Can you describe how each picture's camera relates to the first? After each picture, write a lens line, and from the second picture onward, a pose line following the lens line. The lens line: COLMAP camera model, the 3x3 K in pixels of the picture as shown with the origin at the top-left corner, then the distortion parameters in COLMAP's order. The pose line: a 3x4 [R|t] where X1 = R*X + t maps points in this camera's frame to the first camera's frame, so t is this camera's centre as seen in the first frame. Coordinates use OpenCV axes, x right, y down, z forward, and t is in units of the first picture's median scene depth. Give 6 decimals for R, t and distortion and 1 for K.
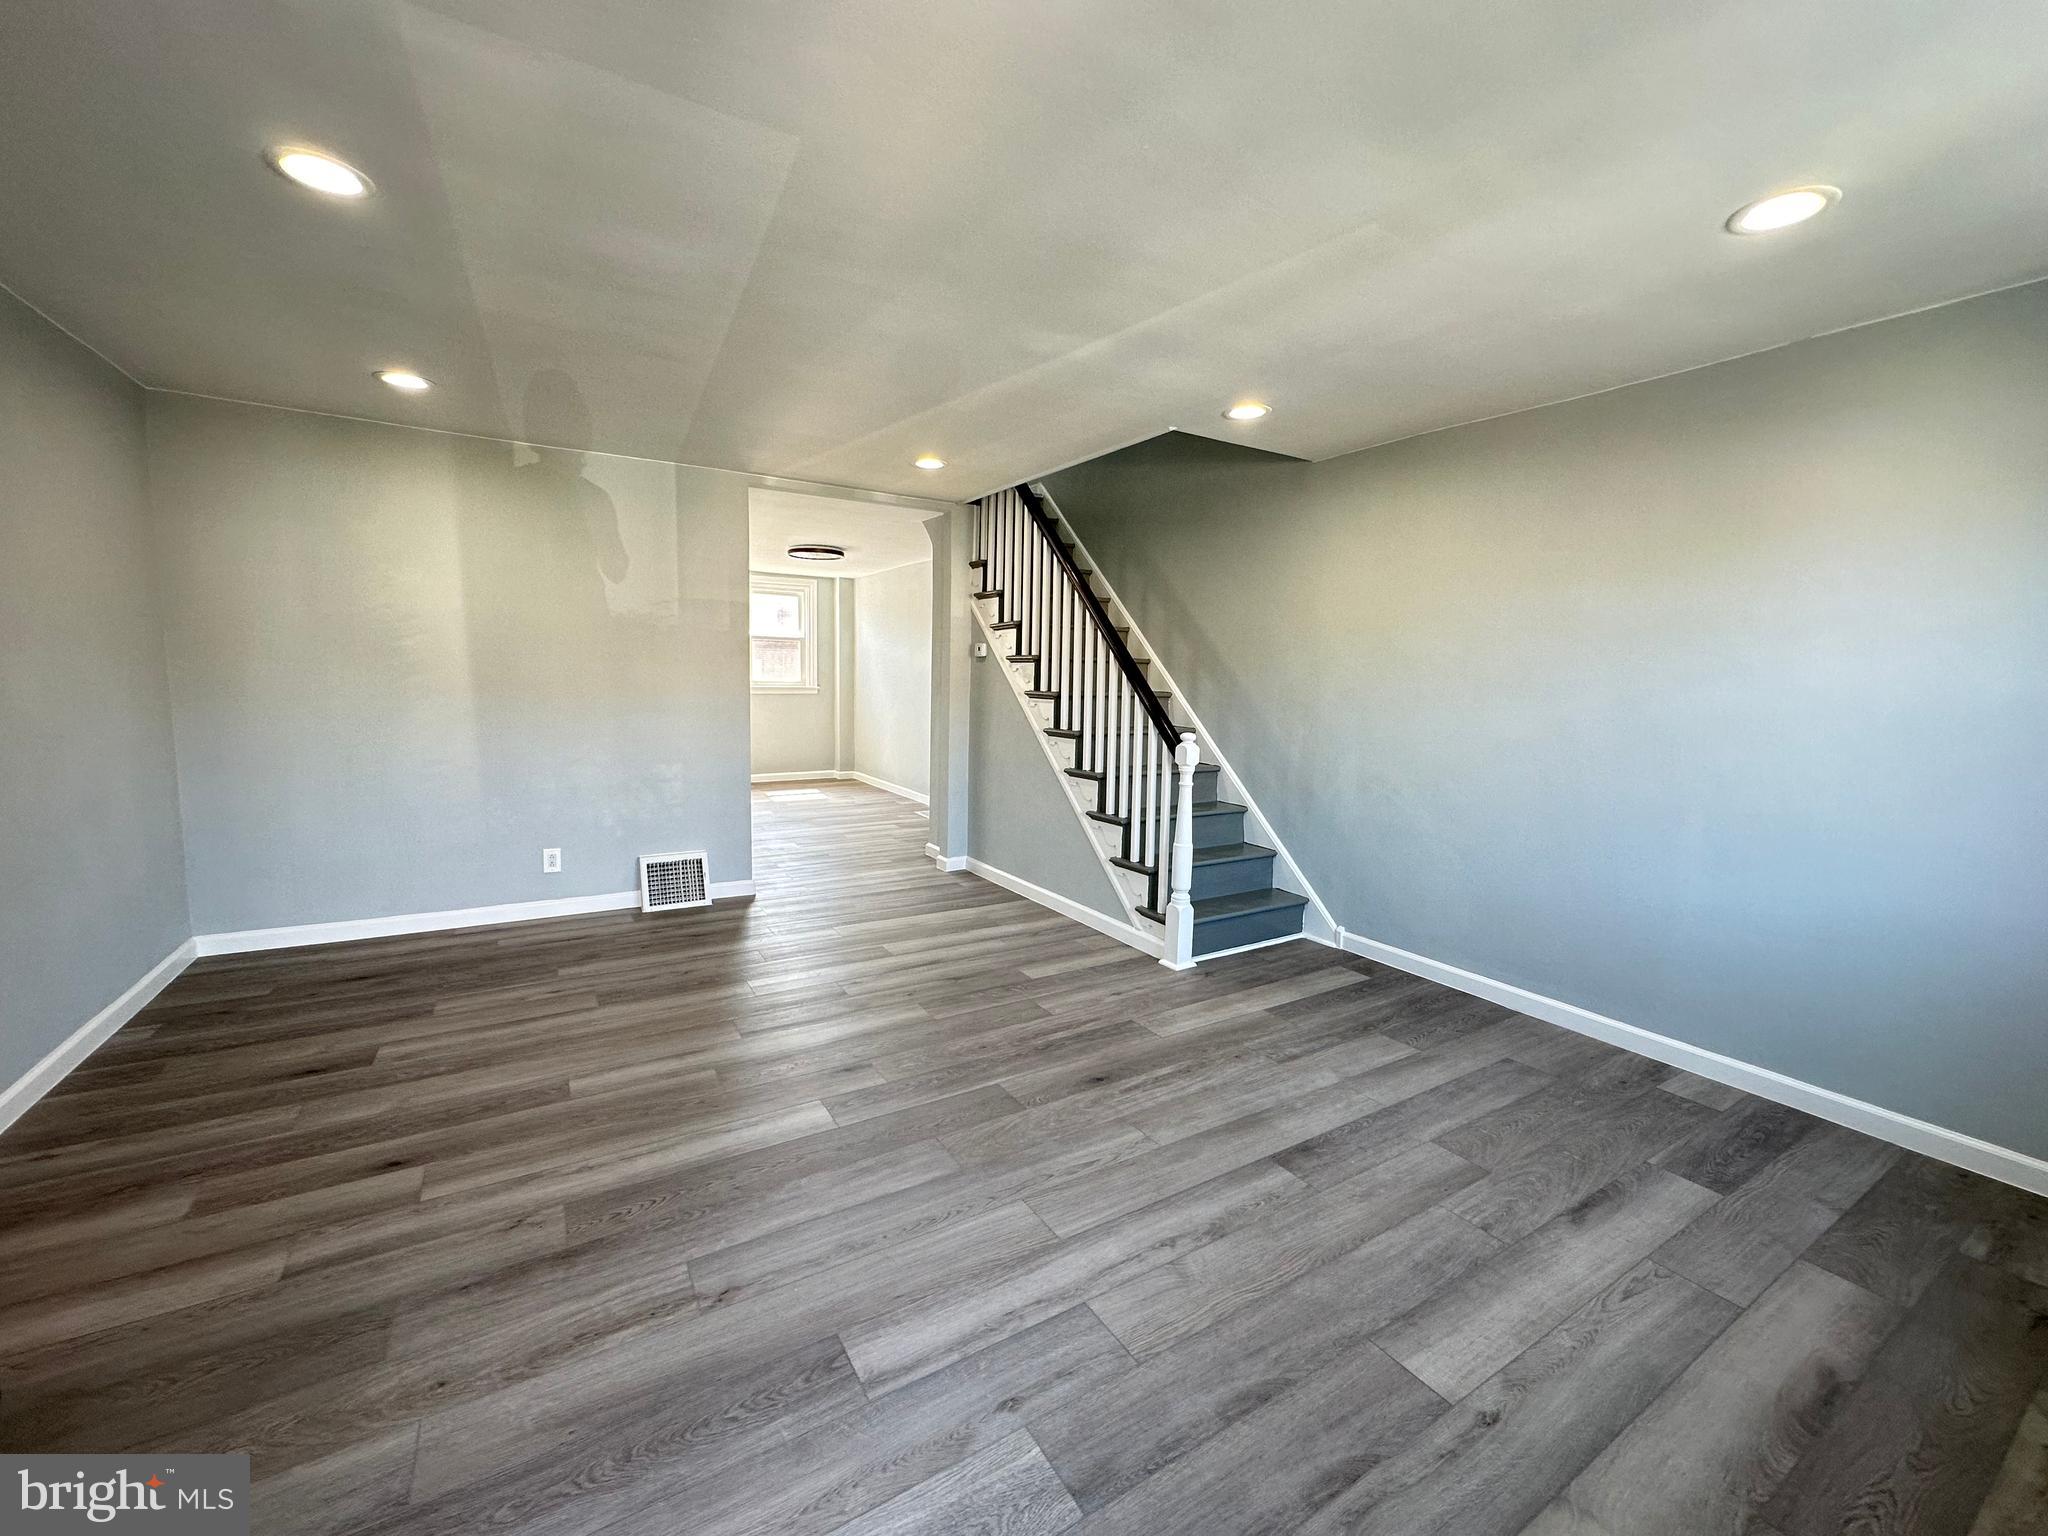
lens RADIAL K [[816.6, 0, 1023.1], [0, 816.6, 766.6], [0, 0, 1]] dist [-0.001106, 0.000265]
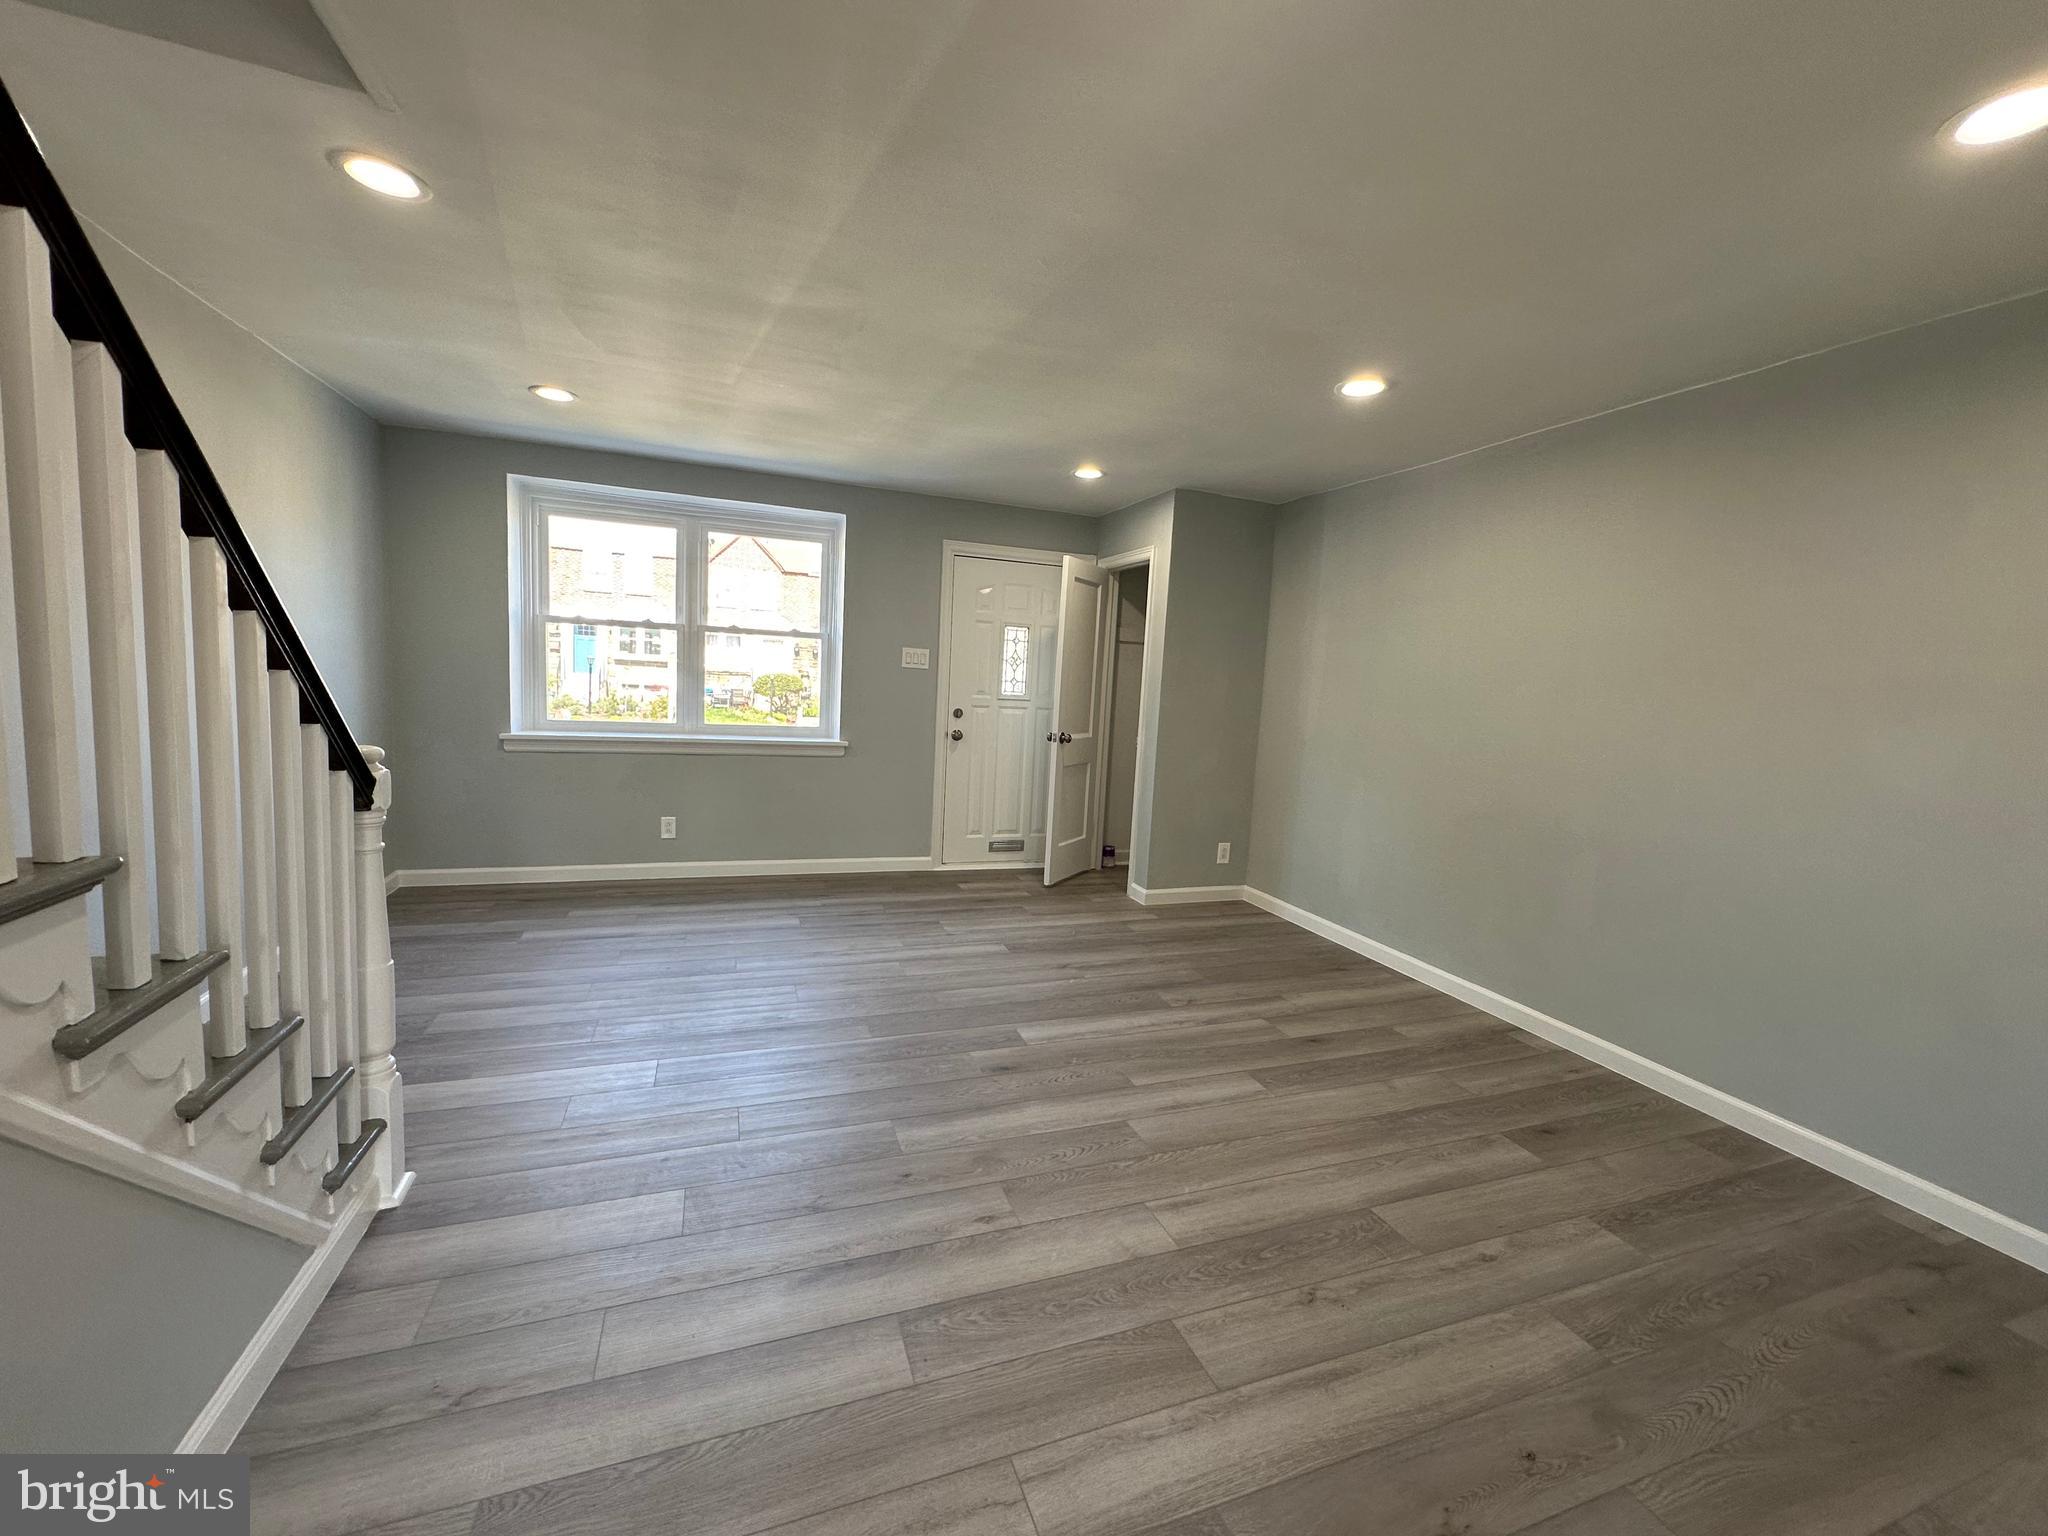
lens RADIAL K [[816.6, 0, 1023.1], [0, 816.6, 766.6], [0, 0, 1]] dist [-0.001106, 0.000265]
pose [[-0.977515, -0.098701, 0.186338, -0.456257], [-0.054836, 0.972271, 0.227338, -0.261672], [-0.203609, 0.212009, -0.955822, 2.209917]]
